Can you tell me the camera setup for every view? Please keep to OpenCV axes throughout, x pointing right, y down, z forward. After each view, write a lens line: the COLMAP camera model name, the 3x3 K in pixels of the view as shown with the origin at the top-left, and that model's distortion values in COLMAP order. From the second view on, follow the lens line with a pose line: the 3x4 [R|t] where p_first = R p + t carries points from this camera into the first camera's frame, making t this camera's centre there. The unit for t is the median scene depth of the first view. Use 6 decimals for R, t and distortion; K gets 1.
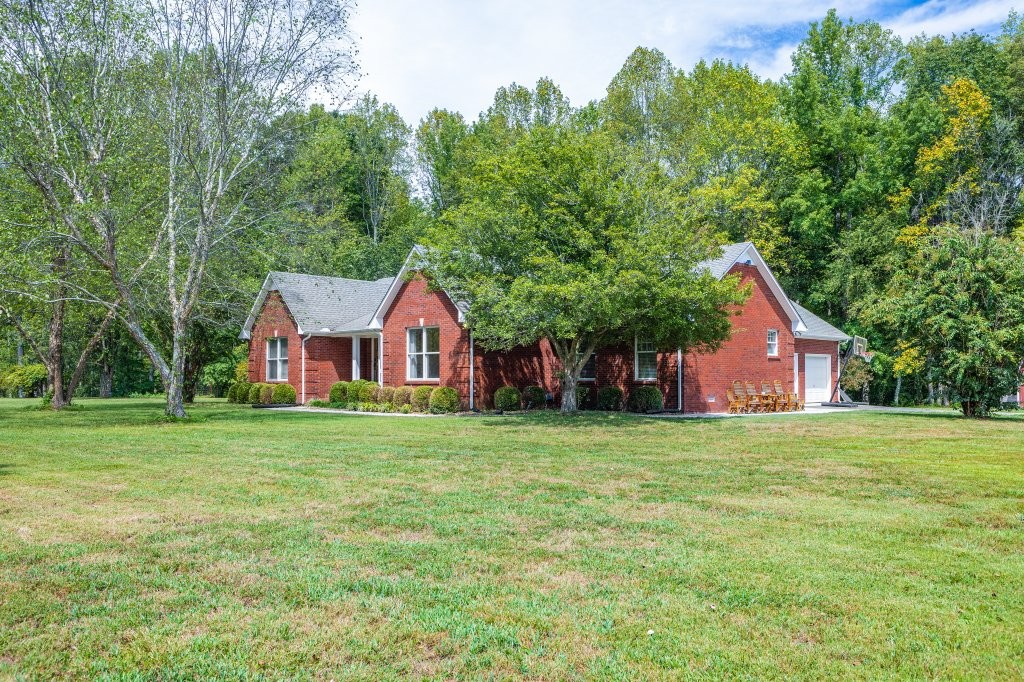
lens RADIAL K [[838.0, 0, 512.0], [0, 838.0, 341.0], [0, 0, 1]] dist [-0.010750, -0.010586]
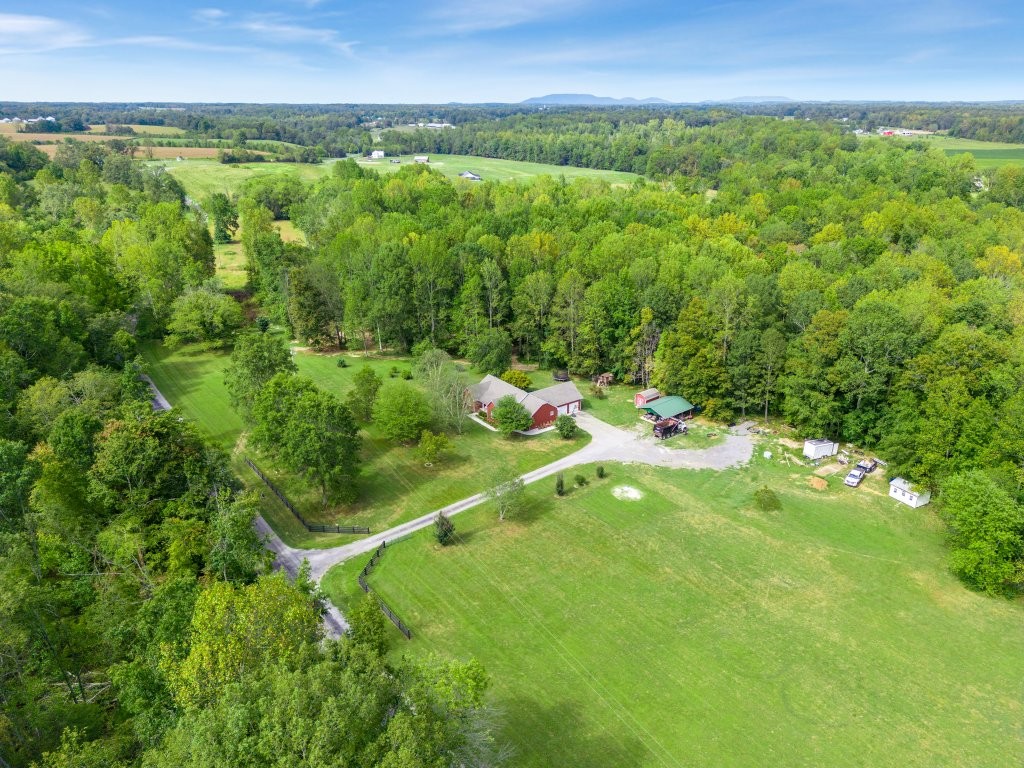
lens RADIAL K [[727.8, 0, 524.1], [0, 727.8, 385.0], [0, 0, 1]] dist [0.058609, -0.062380]
pose [[0.989267, 0.052062, -0.136527, 0.720972], [0.009686, 0.908947, 0.416798, -2.080757], [0.145796, -0.413648, 0.898688, -3.196129]]
